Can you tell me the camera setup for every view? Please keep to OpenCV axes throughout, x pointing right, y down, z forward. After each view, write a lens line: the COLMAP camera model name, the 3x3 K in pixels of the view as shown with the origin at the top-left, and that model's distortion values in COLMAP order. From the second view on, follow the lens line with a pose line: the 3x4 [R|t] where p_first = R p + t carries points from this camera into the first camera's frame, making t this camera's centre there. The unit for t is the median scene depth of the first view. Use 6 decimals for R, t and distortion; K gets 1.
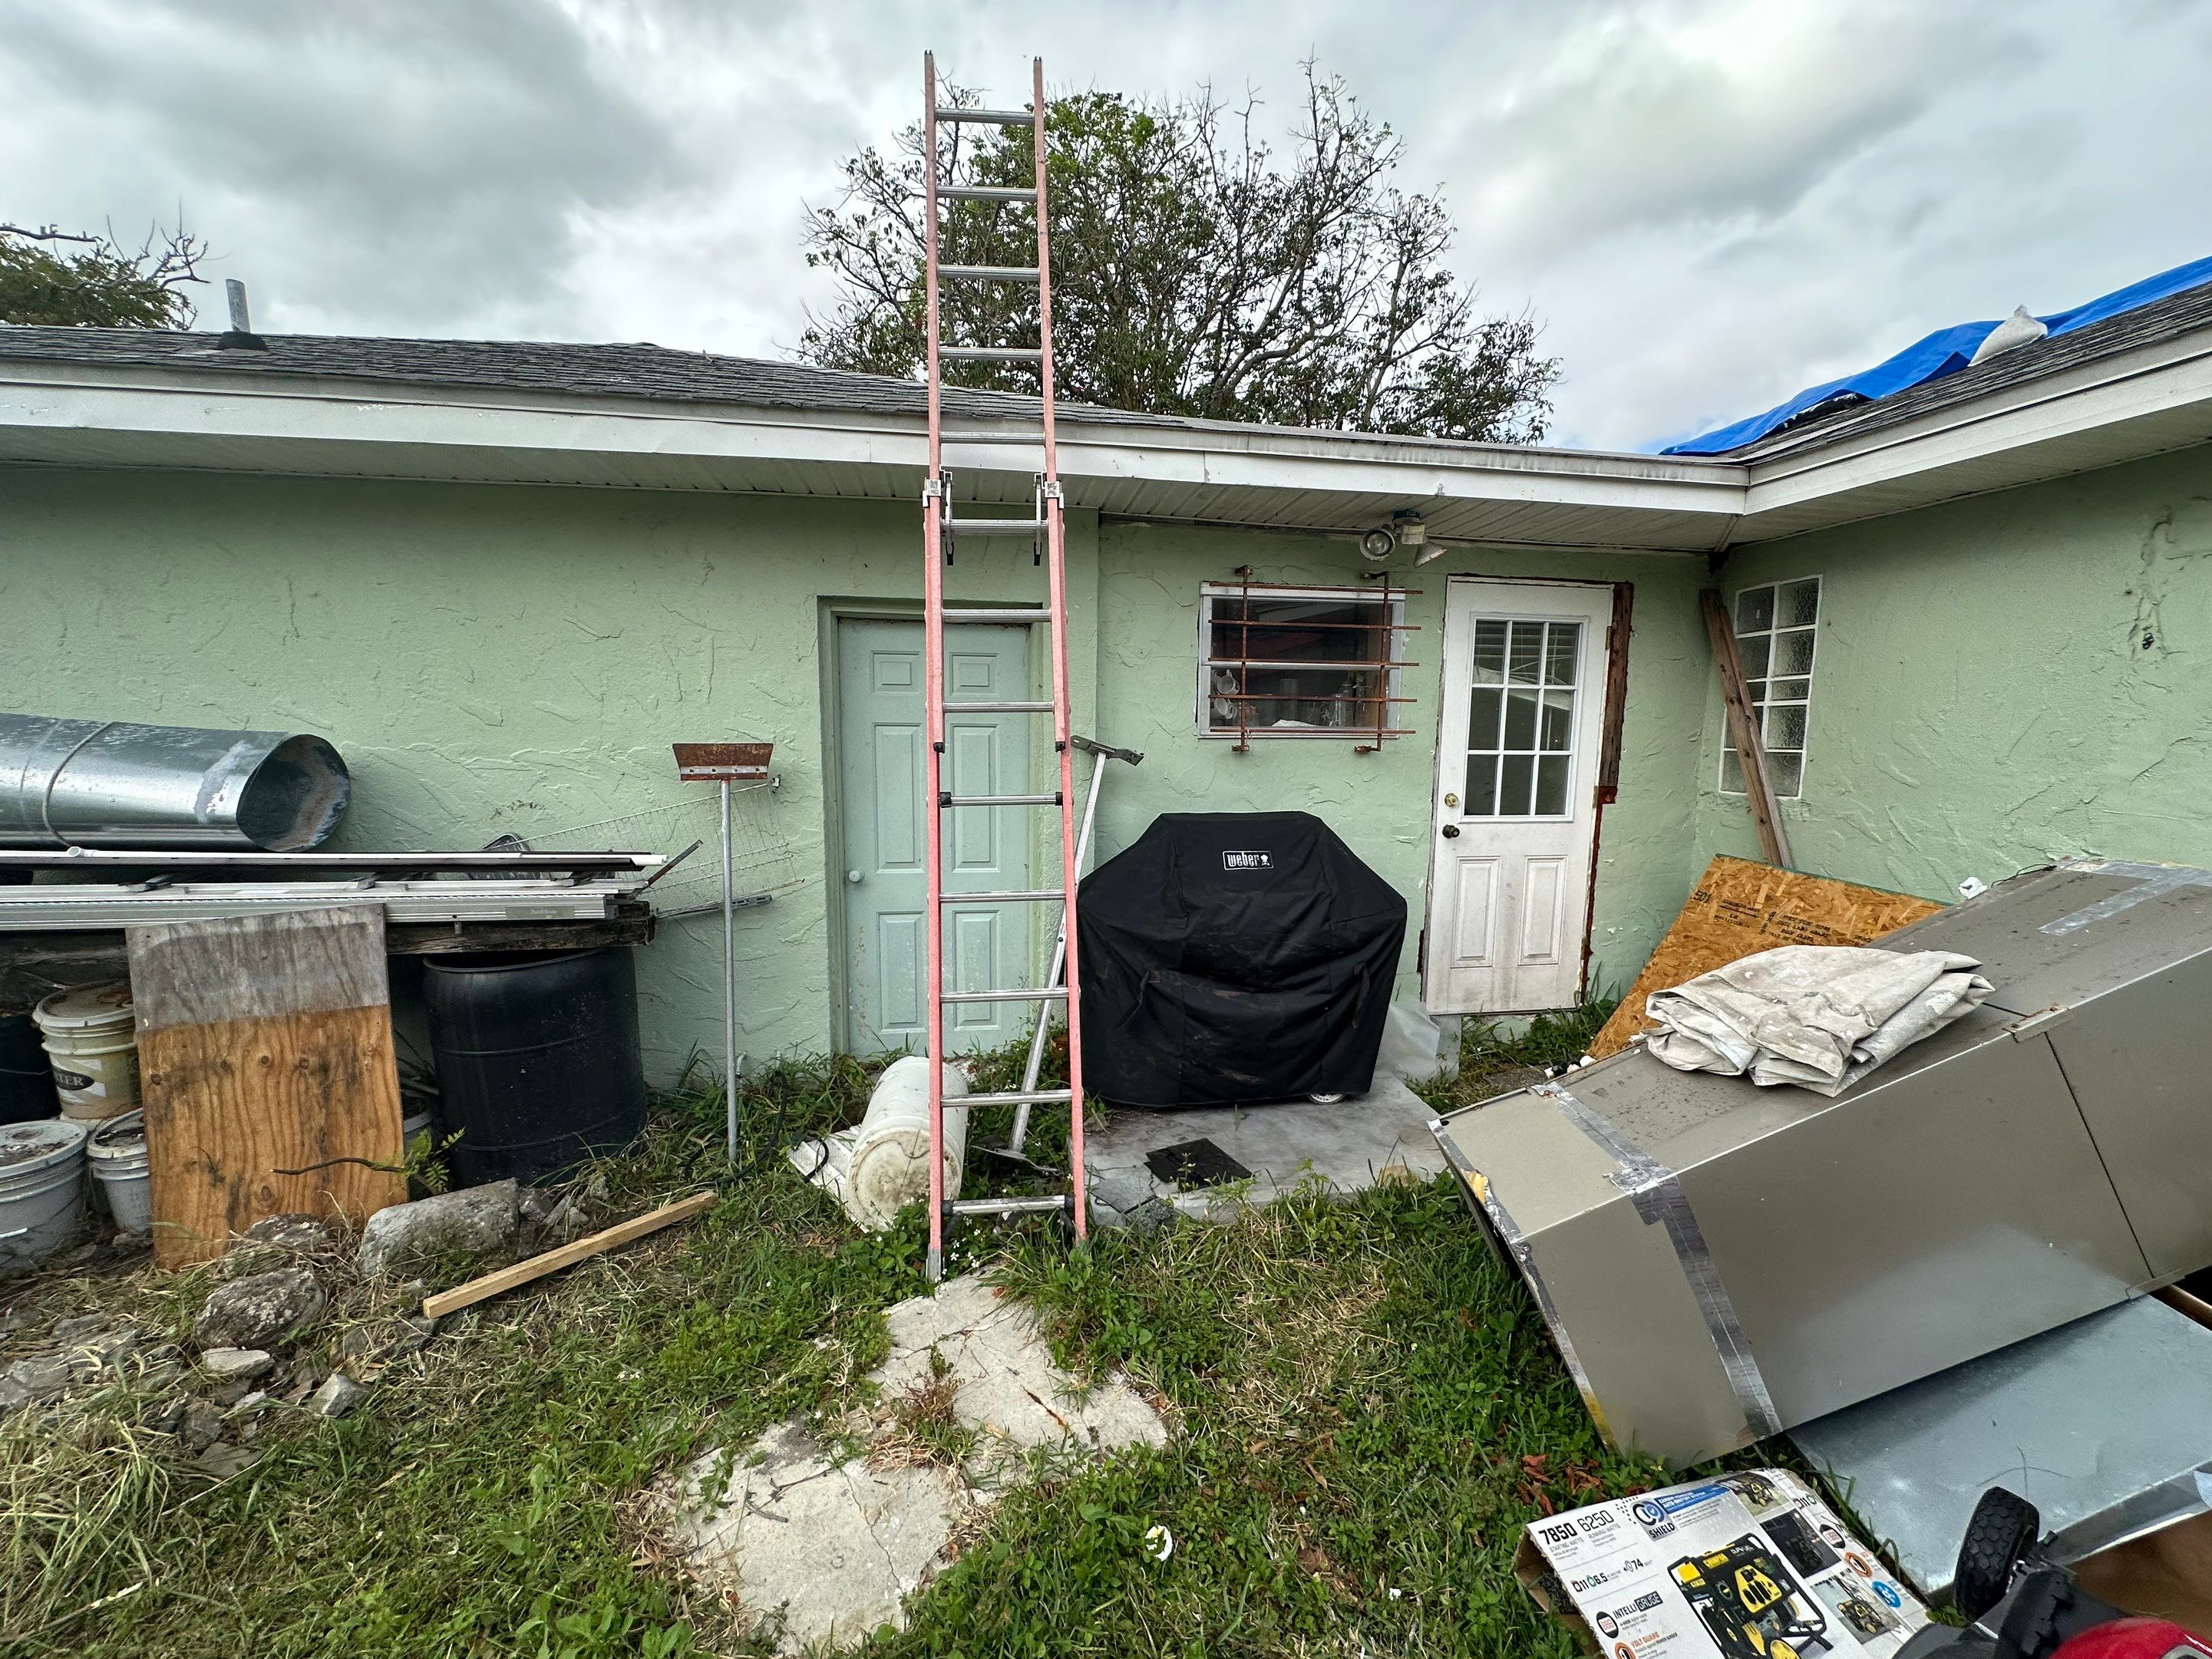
lens RADIAL K [[883.0, 0, 1104.5], [0, 883.0, 826.7], [0, 0, 1]] dist [-0.000530, 0.000172]
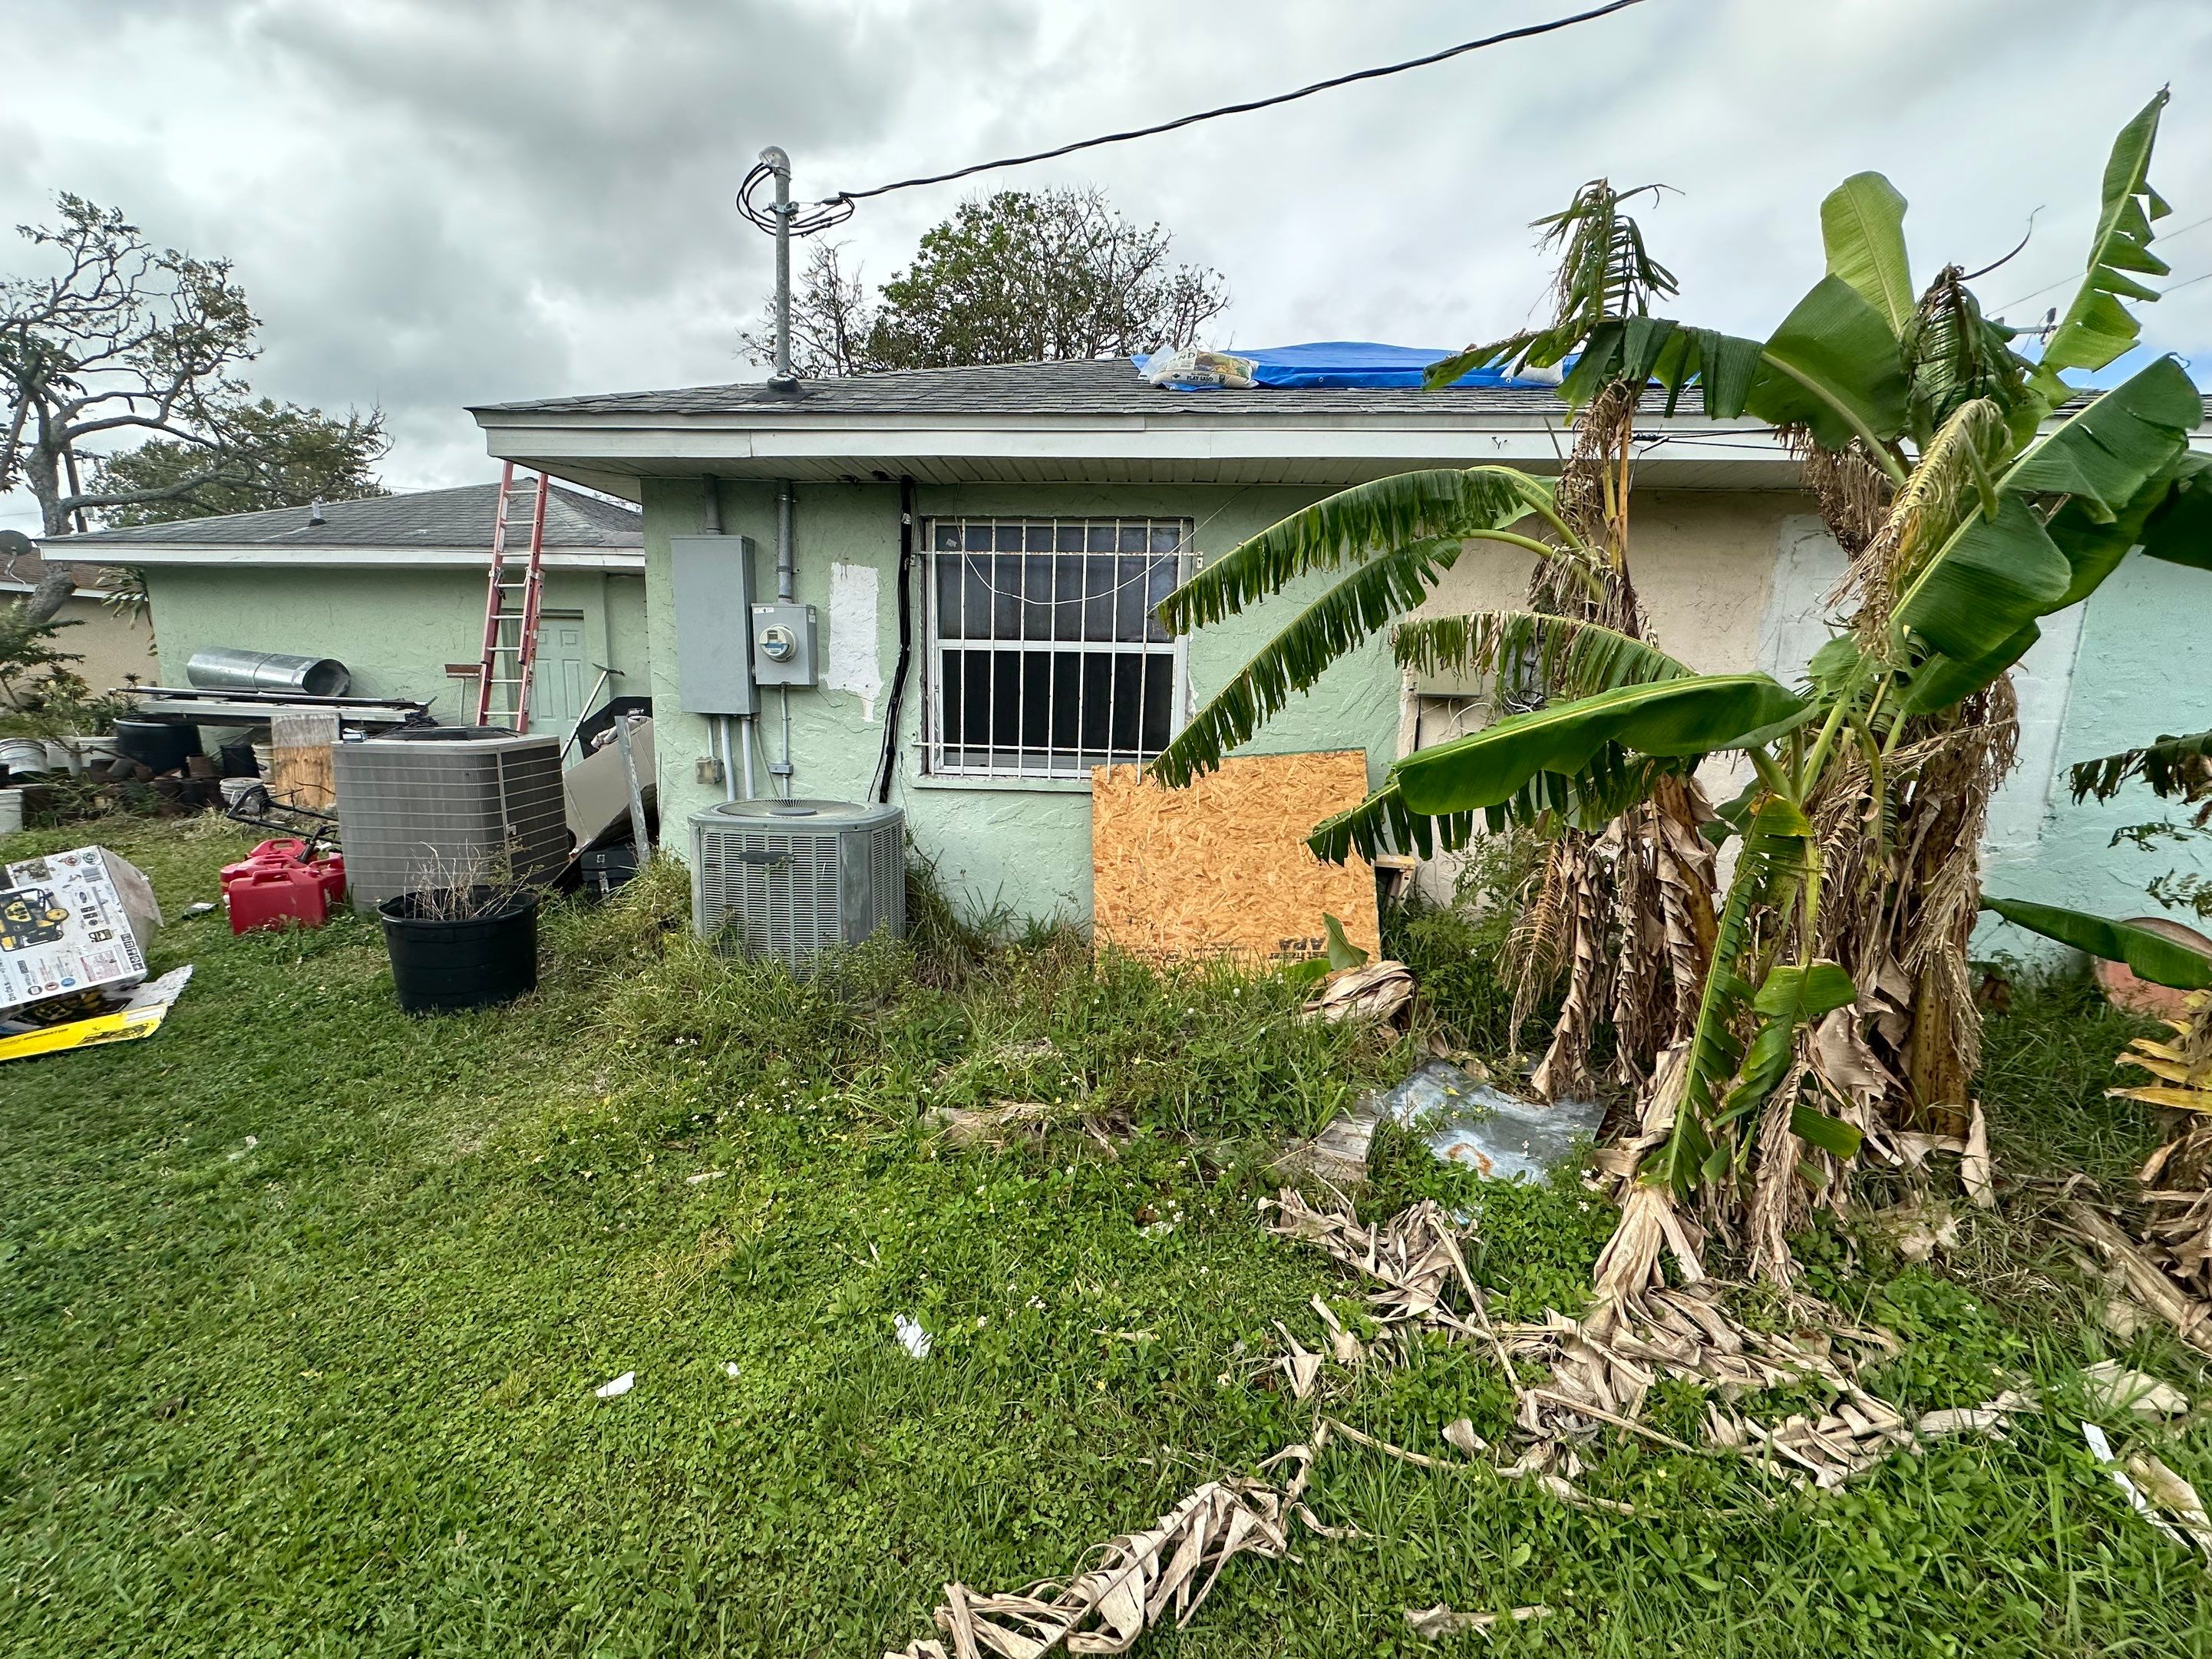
lens RADIAL K [[883.0, 0, 1109.8], [0, 883.0, 835.1], [0, 0, 1]] dist [-0.000530, 0.000172]
pose [[0.975457, 0.048371, -0.214811, 2.119766], [-0.039493, 0.998187, 0.045431, 0.227417], [0.216619, -0.035832, 0.975598, -1.224716]]
